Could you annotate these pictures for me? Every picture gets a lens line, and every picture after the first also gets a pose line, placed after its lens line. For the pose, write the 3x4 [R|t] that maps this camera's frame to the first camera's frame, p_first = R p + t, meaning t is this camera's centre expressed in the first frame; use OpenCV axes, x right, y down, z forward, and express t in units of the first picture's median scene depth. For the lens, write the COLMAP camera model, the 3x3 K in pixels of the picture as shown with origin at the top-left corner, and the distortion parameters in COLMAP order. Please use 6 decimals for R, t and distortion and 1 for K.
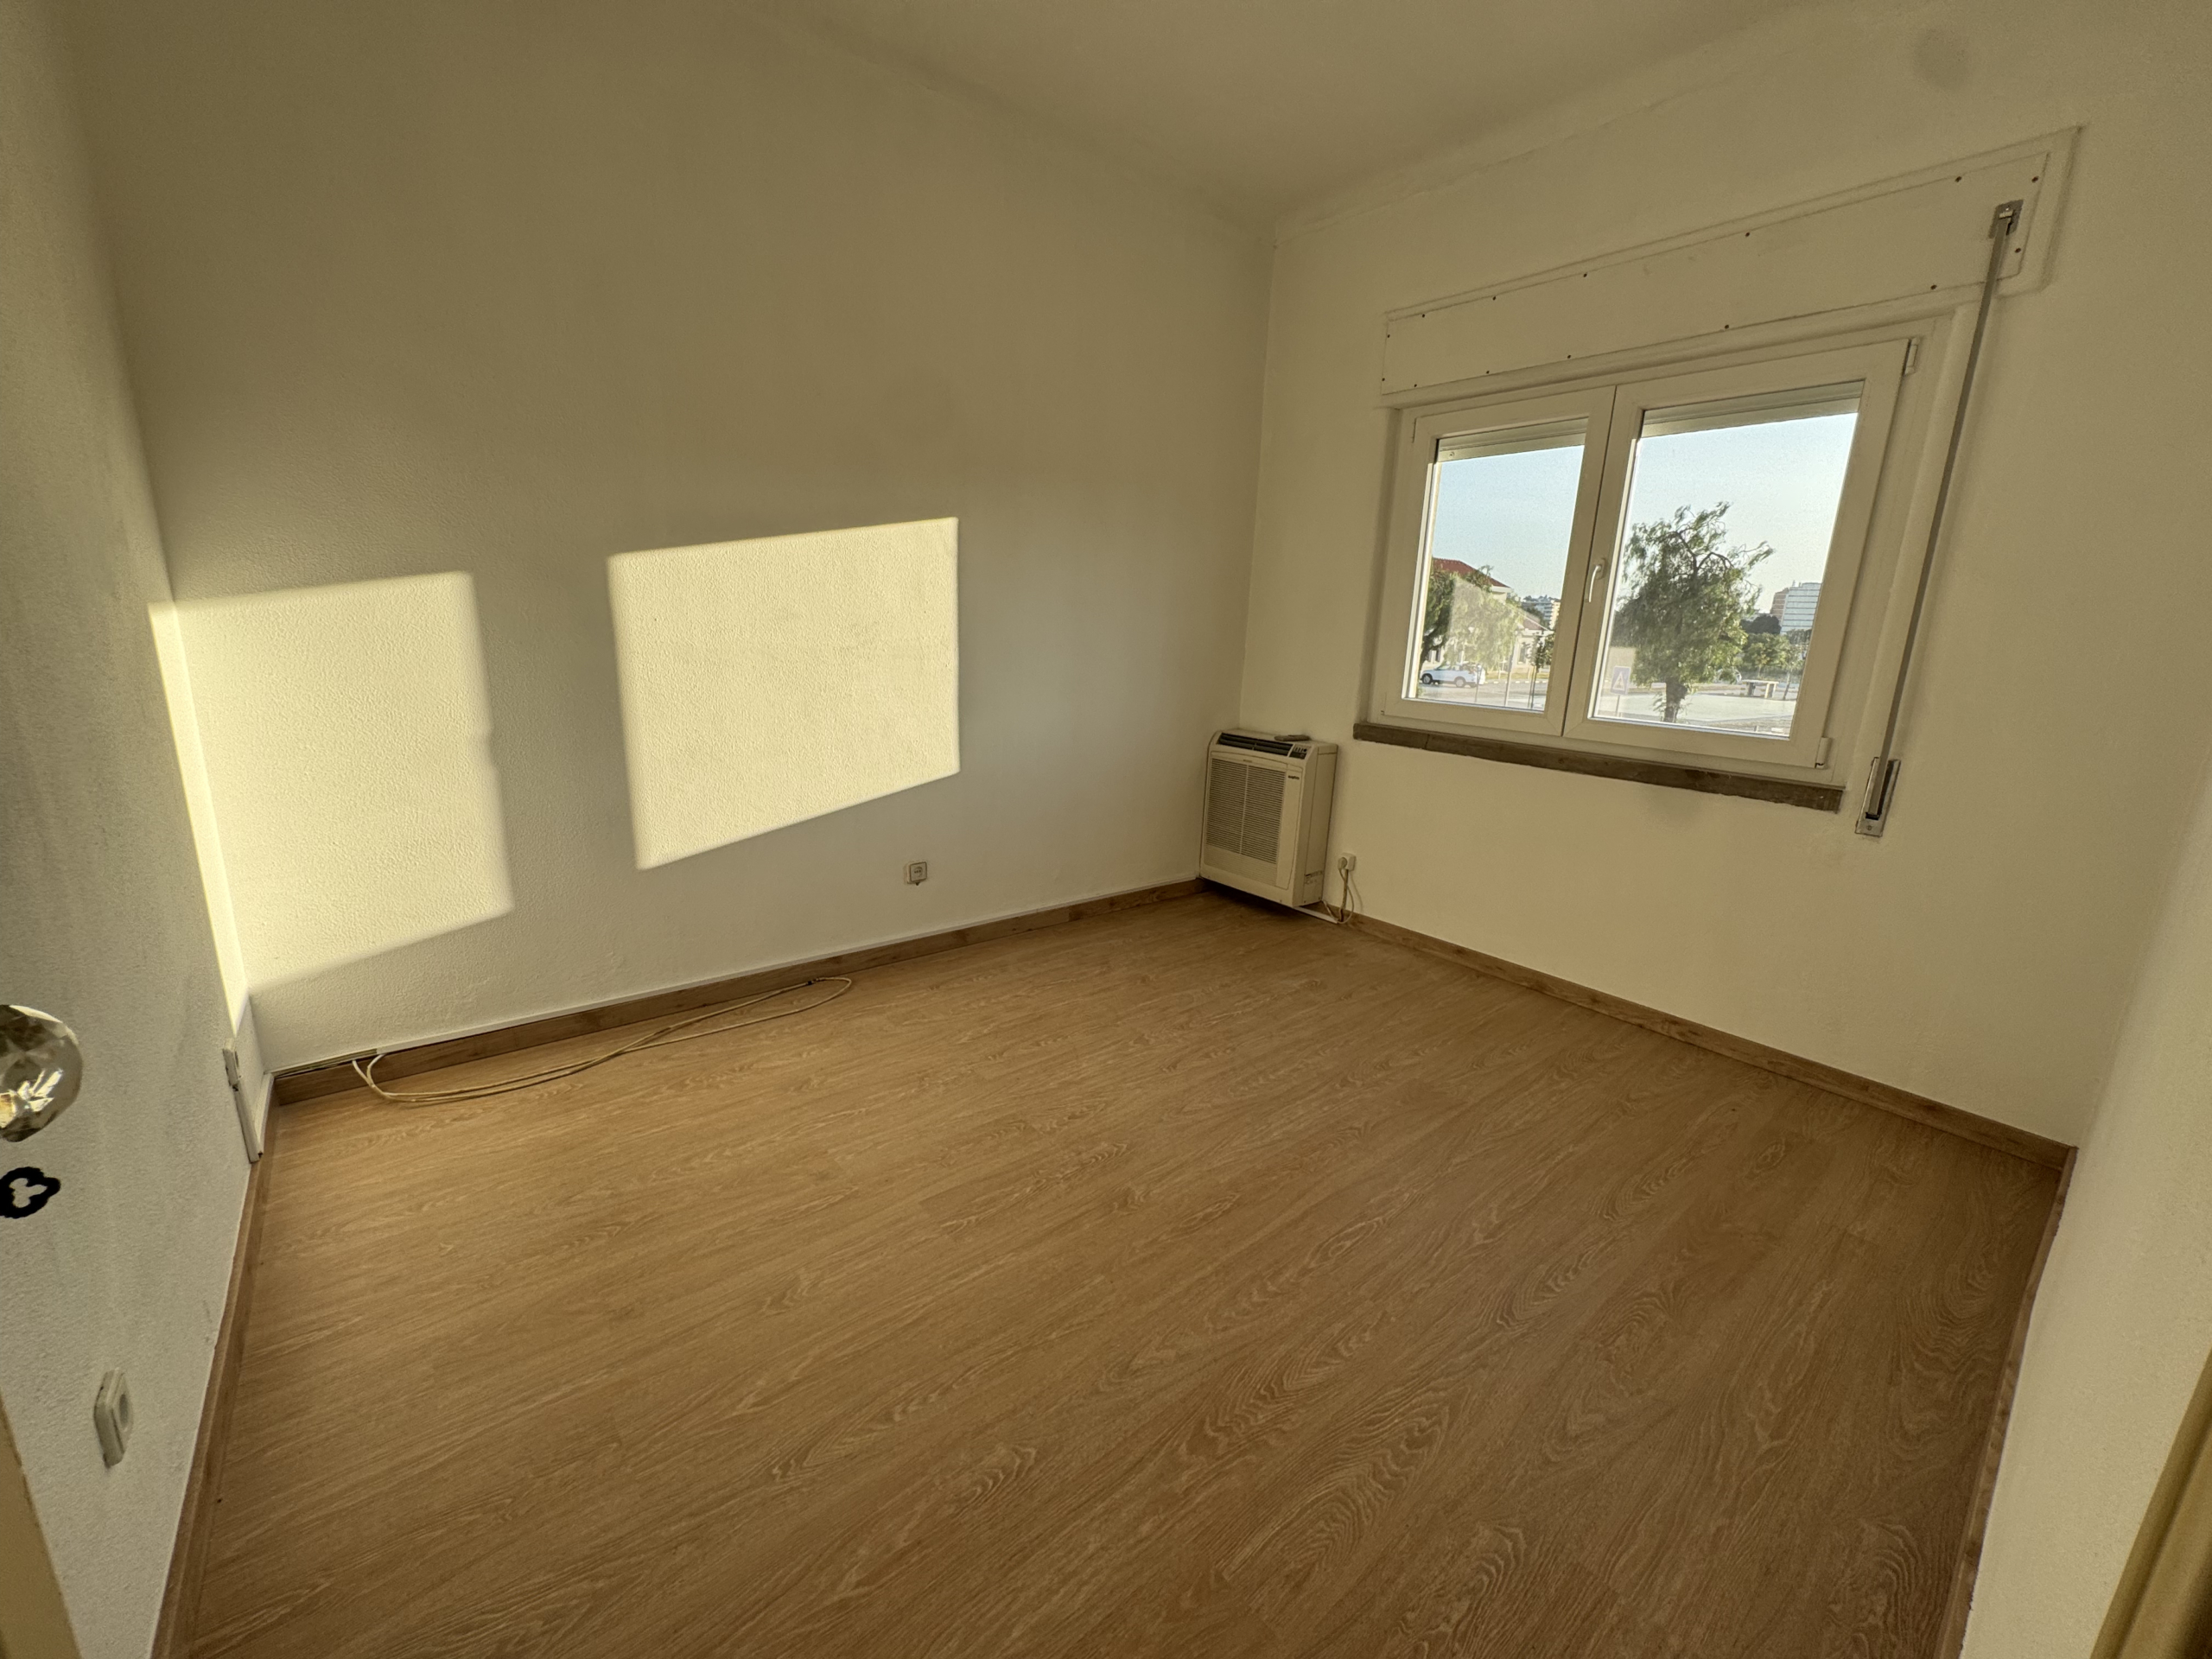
lens RADIAL K [[878.7, 0, 1107.9], [0, 878.7, 827.9], [0, 0, 1]] dist [-0.000851, -0.000047]
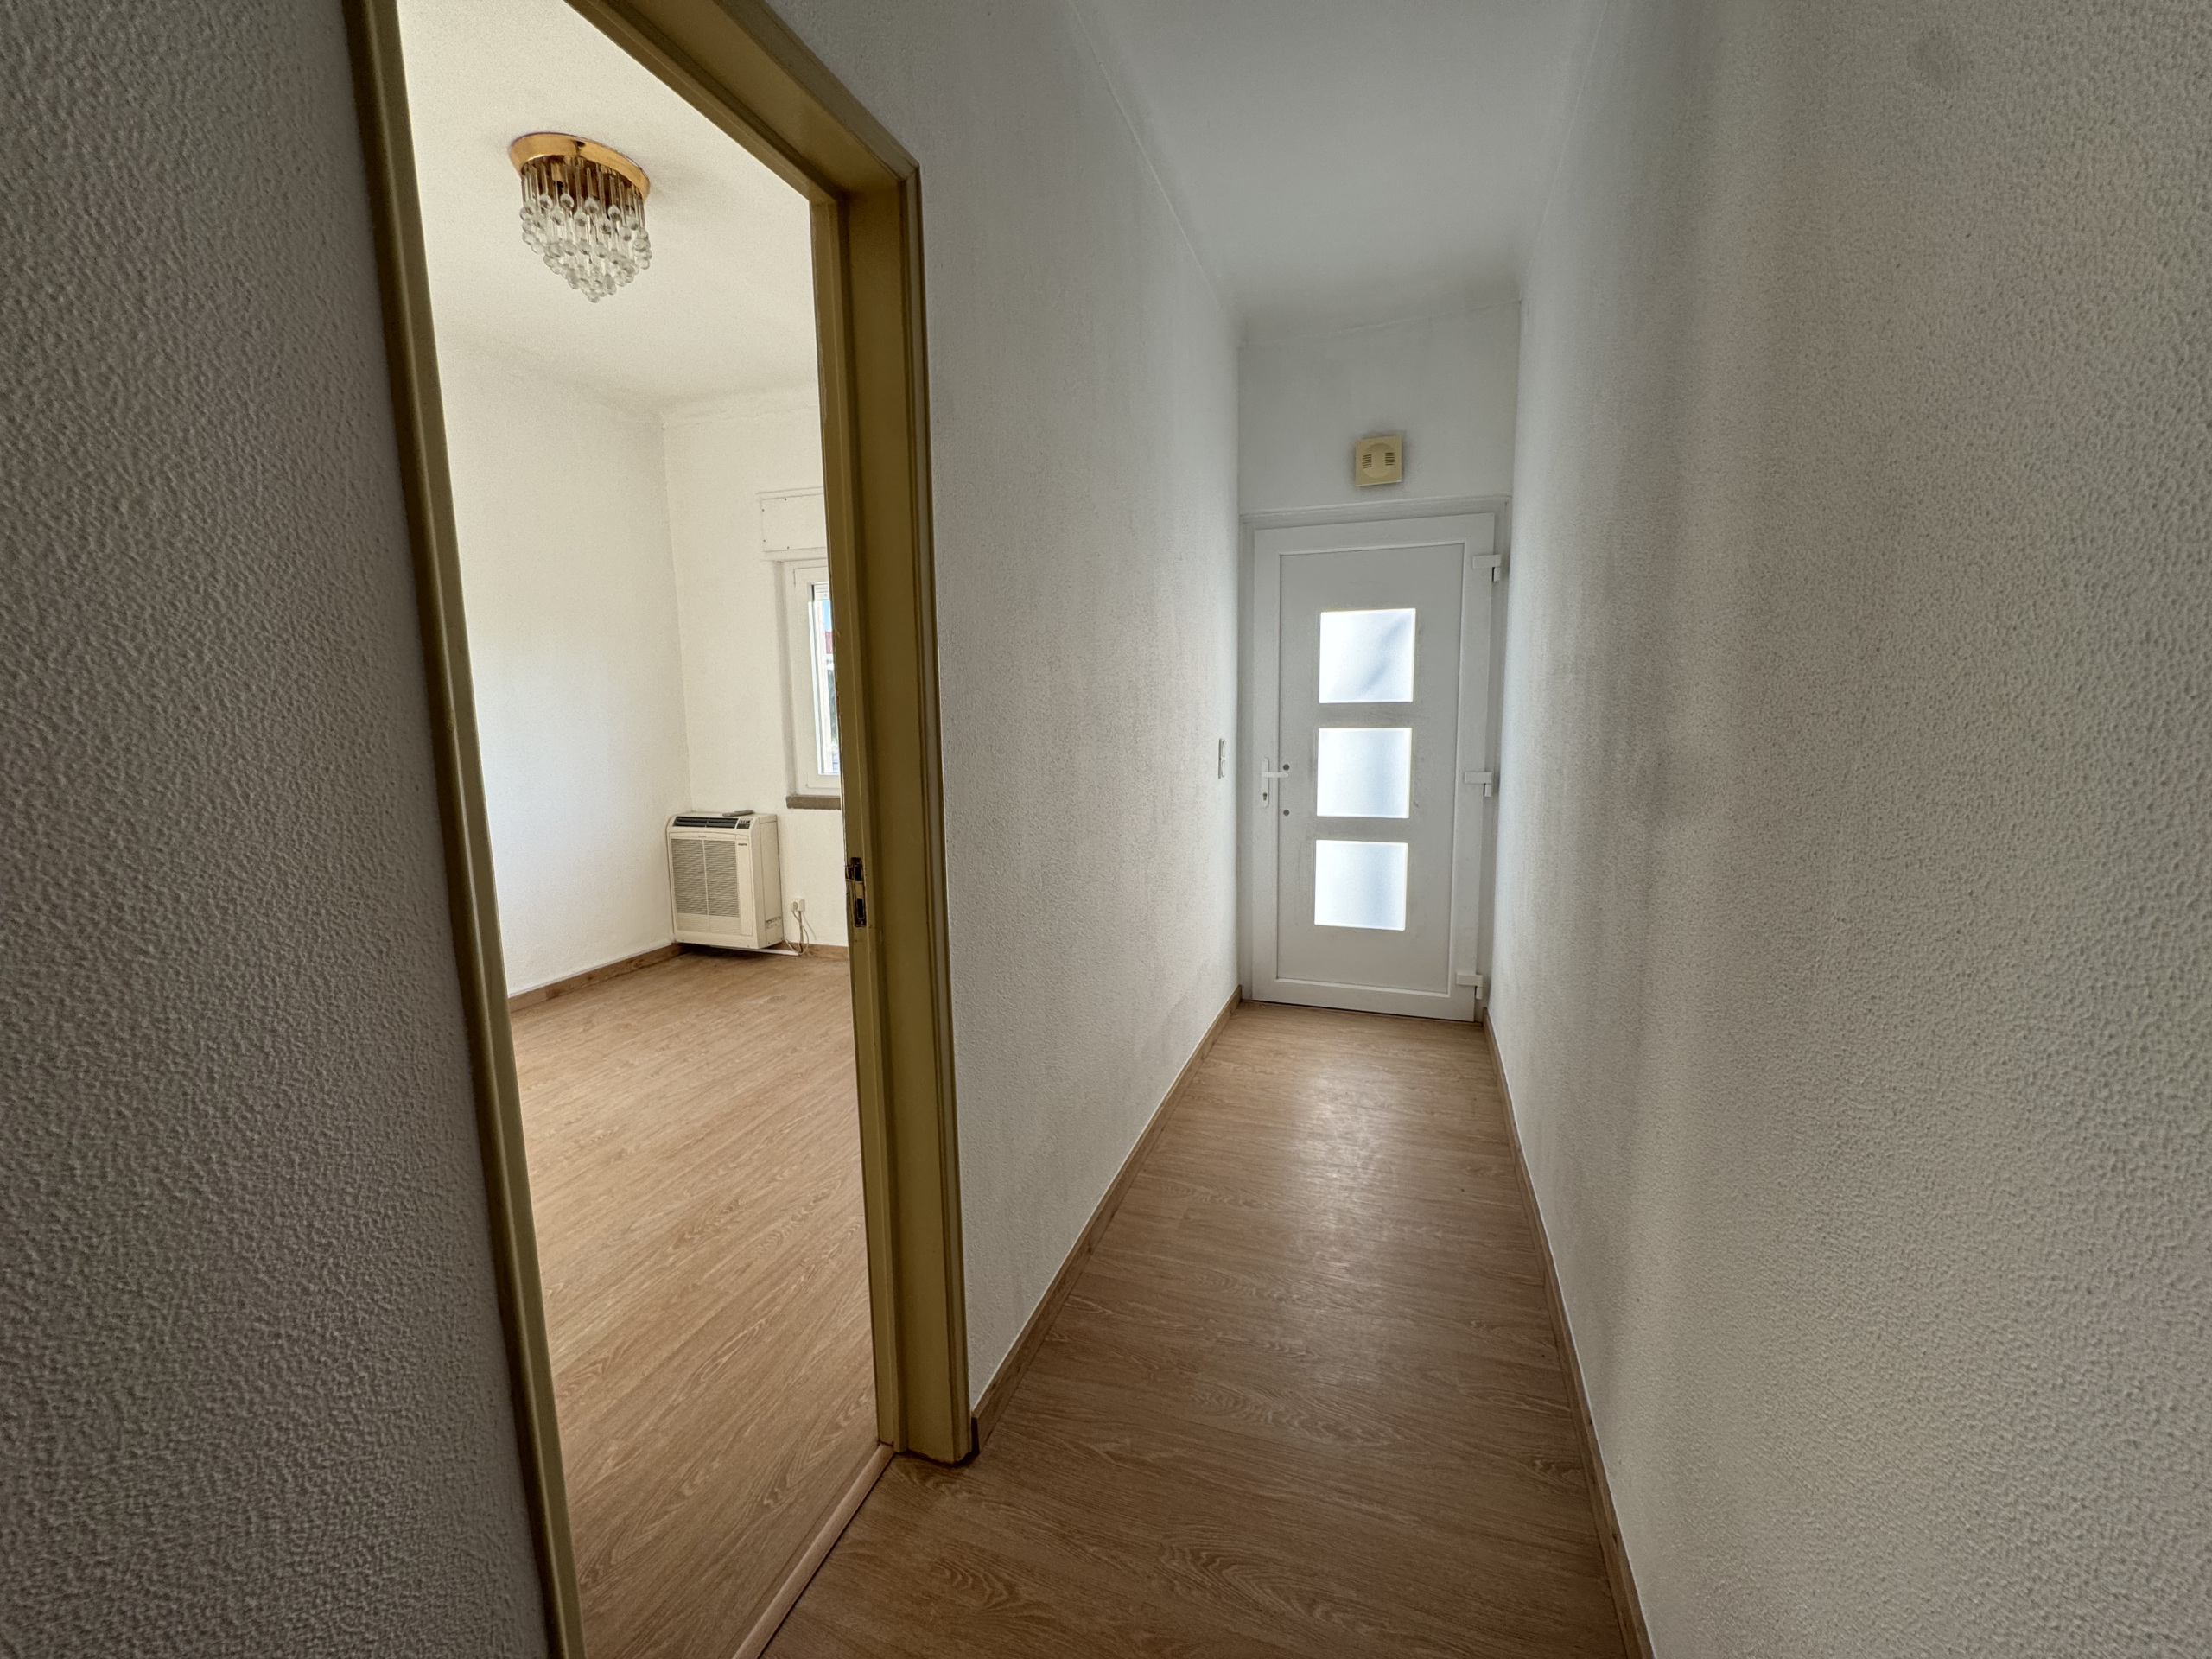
lens RADIAL K [[878.7, 0, 1102.5], [0, 878.7, 831.6], [0, 0, 1]] dist [-0.000851, -0.000047]
pose [[0.850513, -0.125109, 0.510858, 0.013423], [0.166607, 0.985364, -0.036063, 0.058702], [-0.498869, 0.115785, 0.858908, -0.350546]]
